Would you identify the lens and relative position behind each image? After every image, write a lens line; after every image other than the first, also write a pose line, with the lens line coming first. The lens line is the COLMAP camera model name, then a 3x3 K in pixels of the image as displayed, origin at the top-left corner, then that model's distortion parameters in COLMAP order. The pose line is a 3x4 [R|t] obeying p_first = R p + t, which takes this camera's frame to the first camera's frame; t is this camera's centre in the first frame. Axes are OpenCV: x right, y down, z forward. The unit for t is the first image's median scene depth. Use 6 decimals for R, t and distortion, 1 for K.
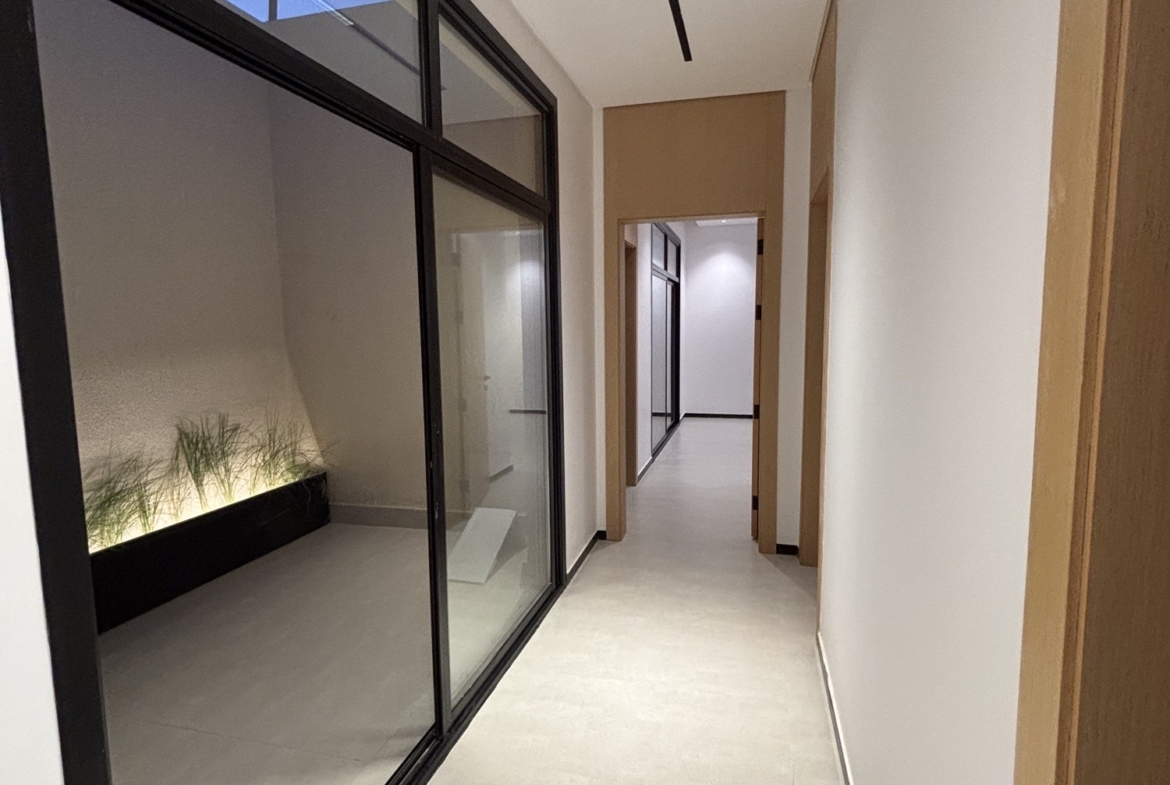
lens RADIAL K [[636.1, 0, 585.4], [0, 636.1, 389.3], [0, 0, 1]] dist [0.001968, -0.001275]
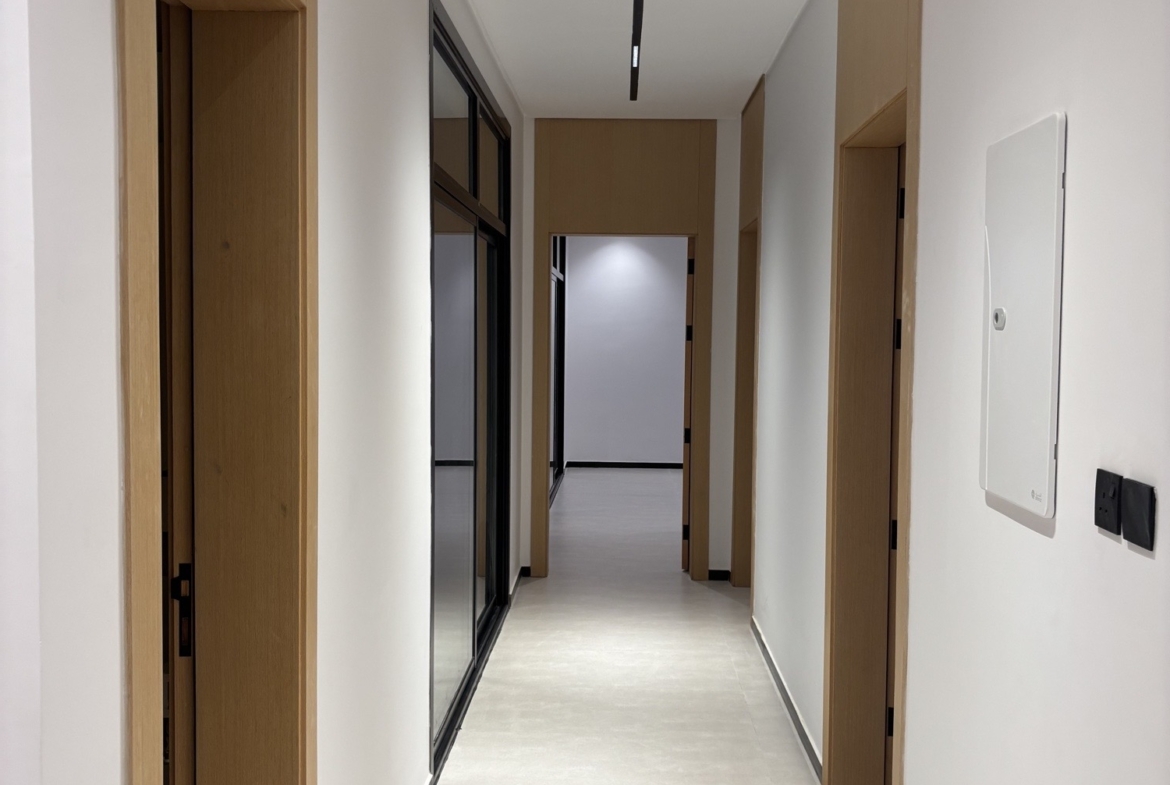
lens RADIAL K [[1180.0, 0, 585.4], [0, 1180.0, 393.7], [0, 0, 1]] dist [0.057013, 0.033636]
pose [[0.975095, 0.008412, 0.221628, -0.288758], [0.001907, 0.998925, -0.046306, 0.056400], [-0.221780, 0.045576, 0.974031, -0.736452]]
